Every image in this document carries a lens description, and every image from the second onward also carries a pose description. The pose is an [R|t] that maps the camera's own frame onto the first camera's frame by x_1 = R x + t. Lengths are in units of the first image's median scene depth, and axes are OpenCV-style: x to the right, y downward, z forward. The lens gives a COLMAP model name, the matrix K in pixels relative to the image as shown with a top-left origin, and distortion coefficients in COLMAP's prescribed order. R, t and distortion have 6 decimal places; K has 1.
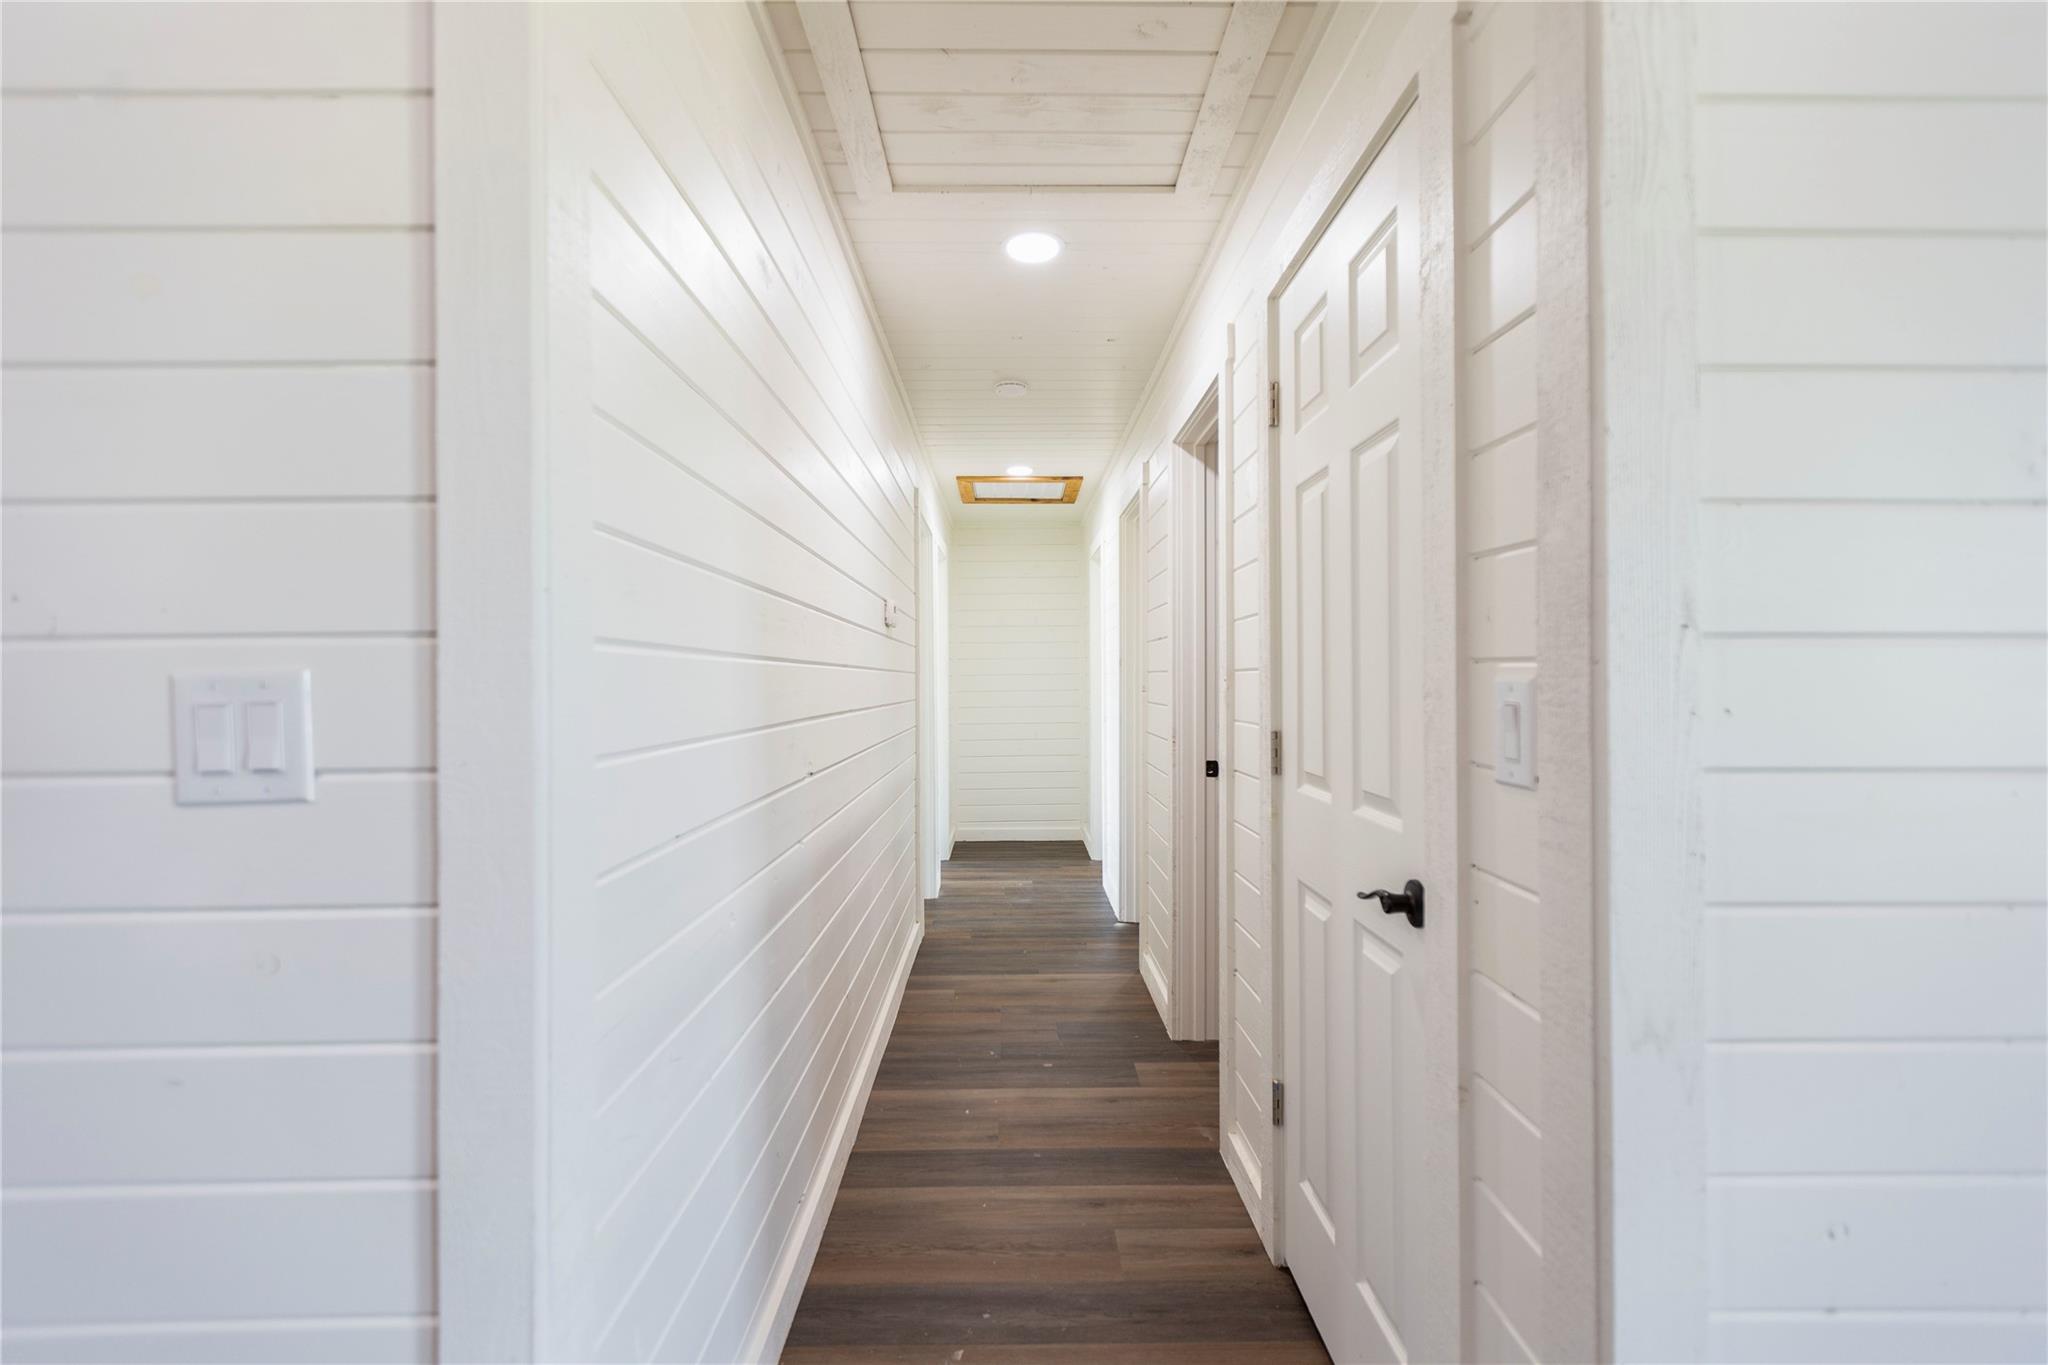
lens RADIAL K [[912.6, 0, 1021.2], [0, 912.6, 677.3], [0, 0, 1]] dist [0.003154, -0.001168]
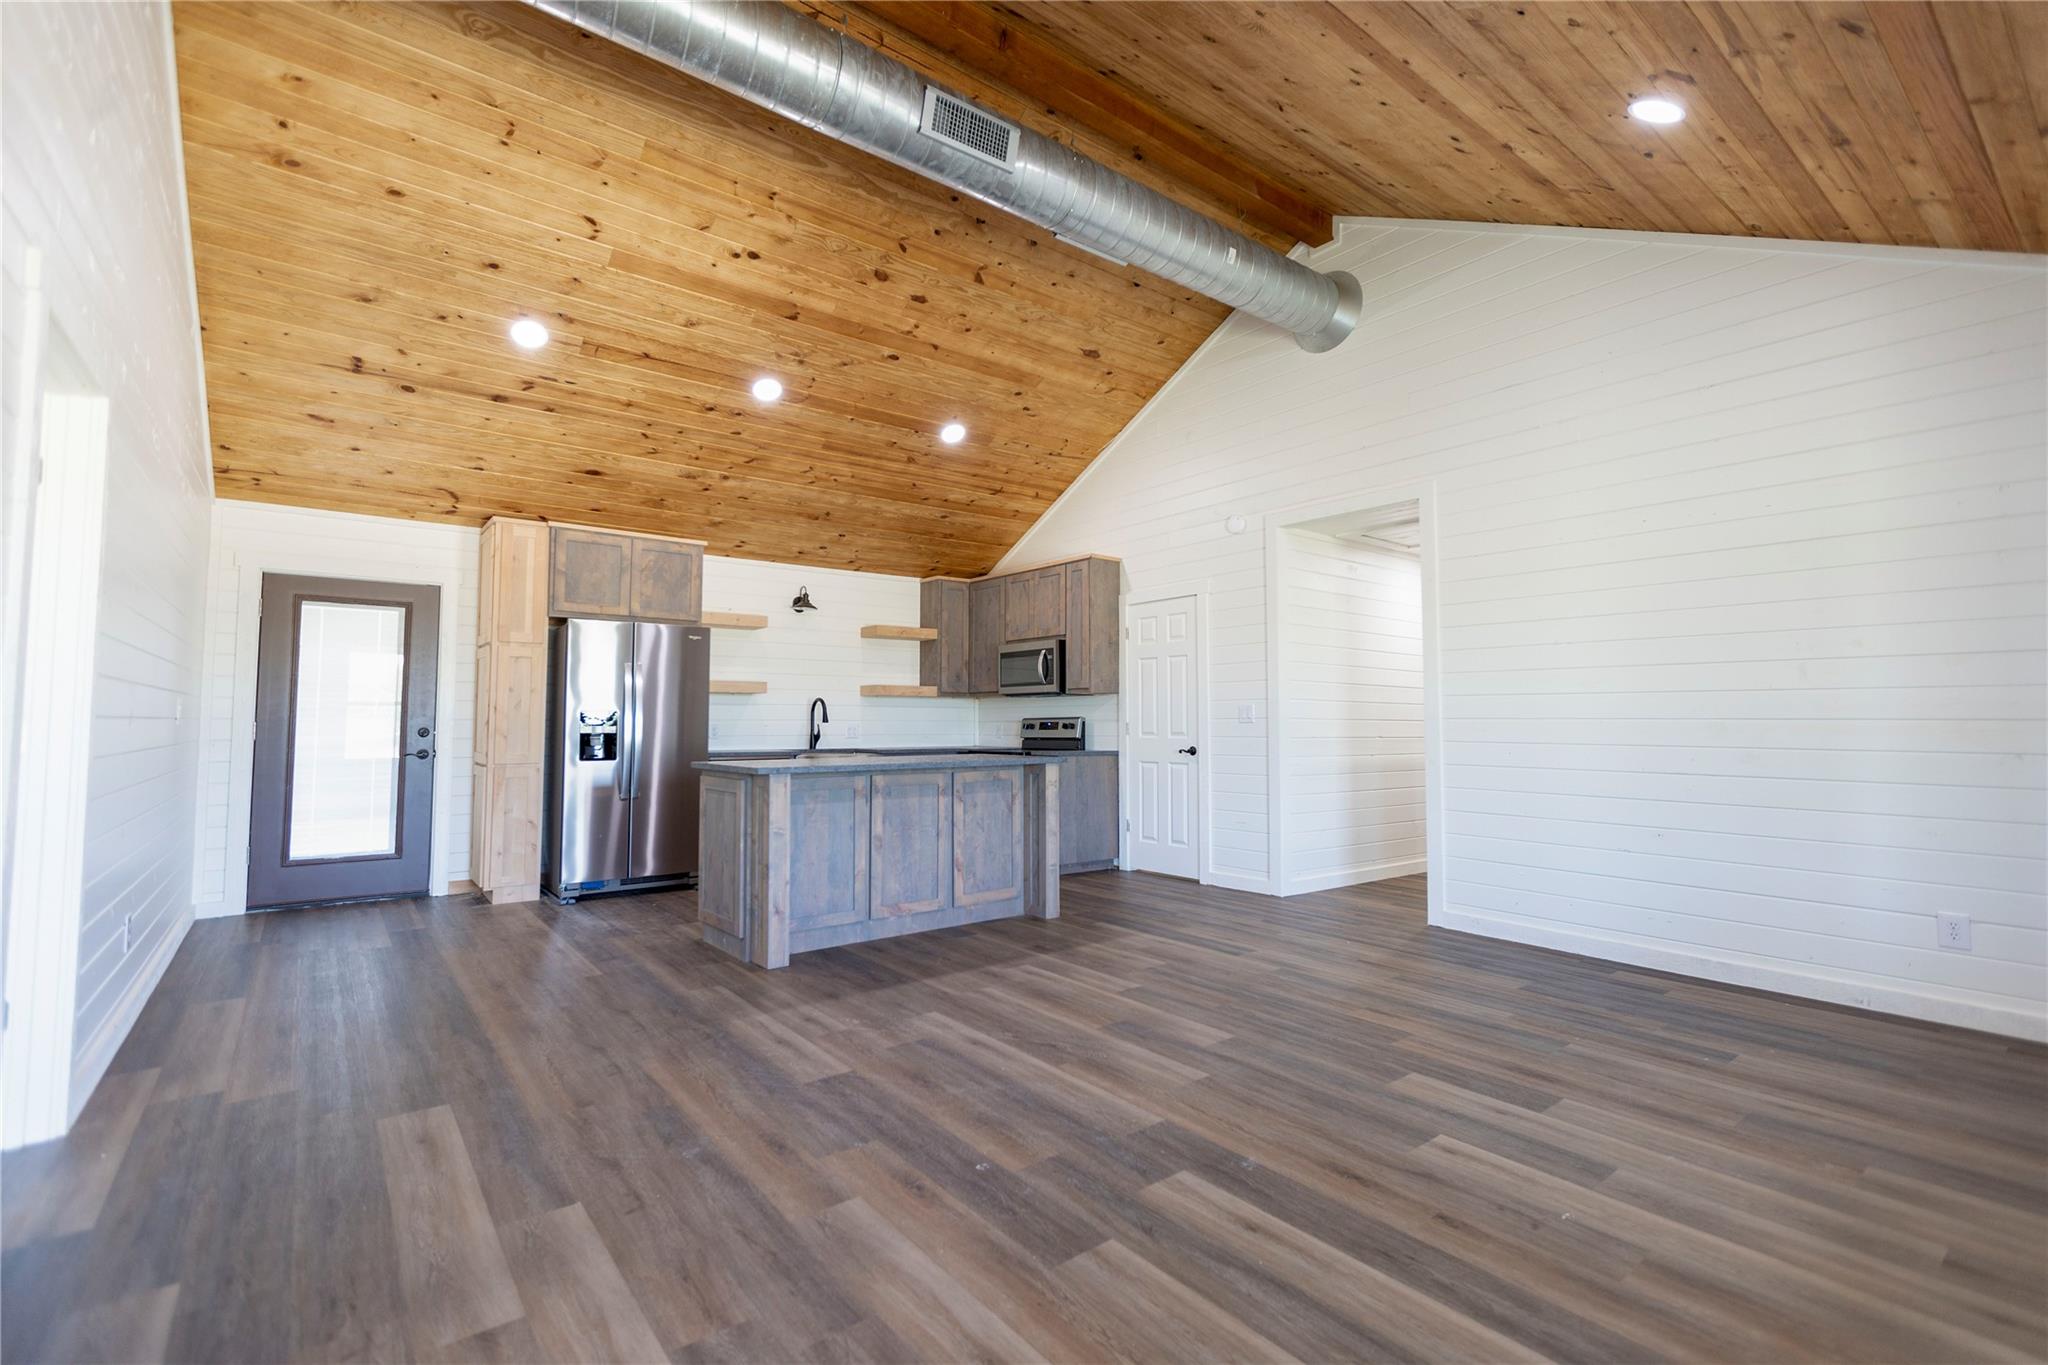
lens RADIAL K [[912.6, 0, 1021.2], [0, 912.6, 677.3], [0, 0, 1]] dist [0.003154, -0.001168]
pose [[0.601748, -0.036095, -0.797870, 2.266402], [-0.004998, 0.998789, -0.048954, 0.082679], [0.798670, 0.033446, 0.600839, -2.812854]]
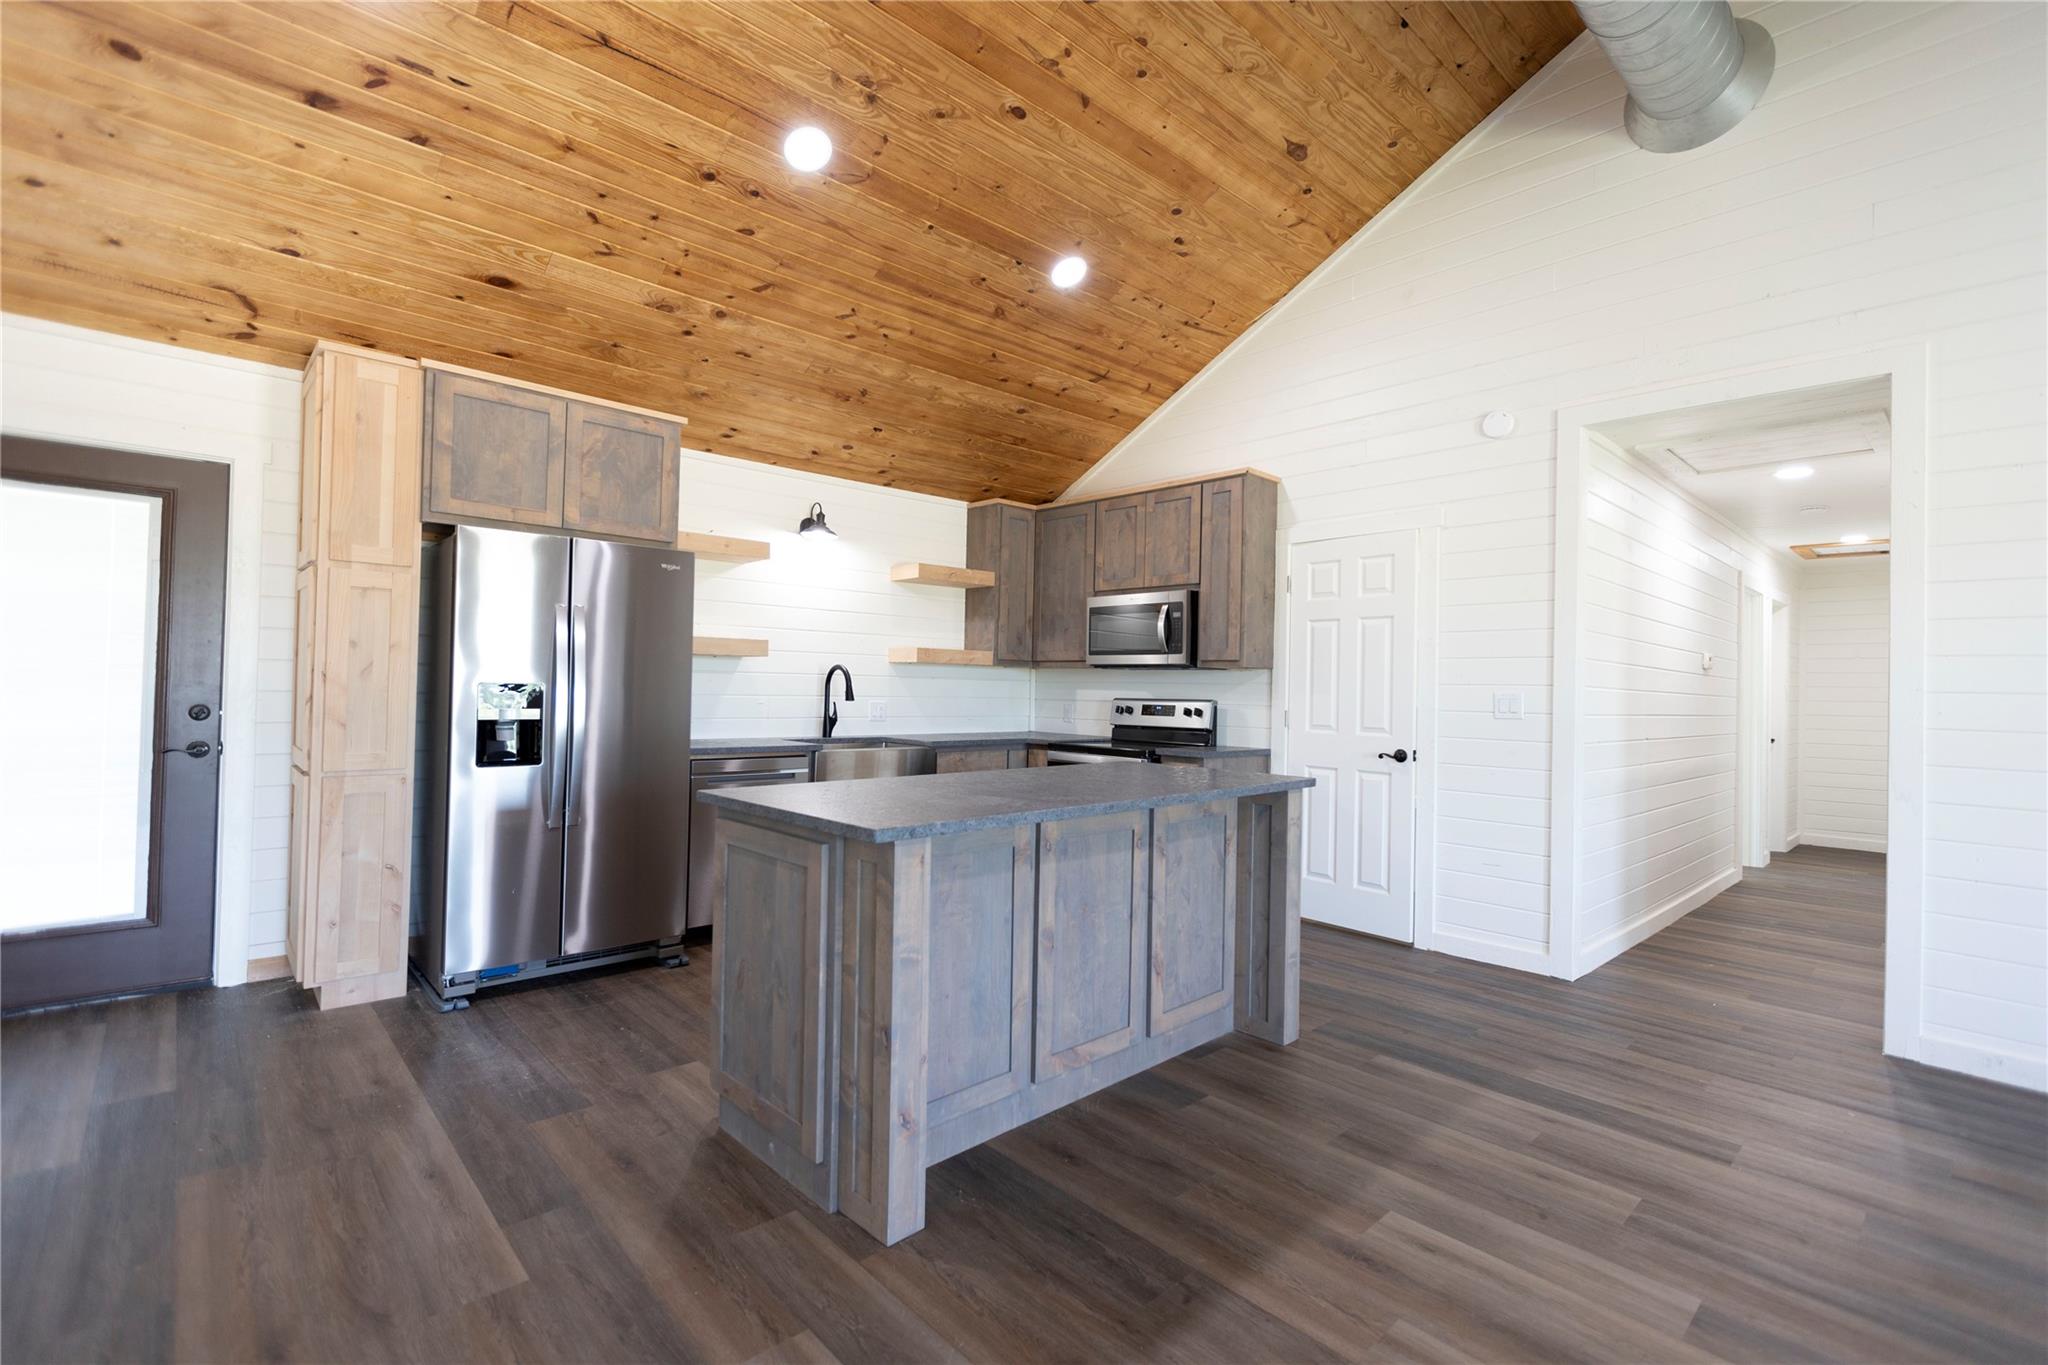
lens RADIAL K [[912.6, 0, 1021.2], [0, 912.6, 677.3], [0, 0, 1]] dist [0.003154, -0.001168]
pose [[0.667859, 0.010510, -0.744214, 0.615753], [-0.025674, 0.999631, -0.008922, 0.014949], [0.743845, 0.025065, 0.667882, -2.482796]]
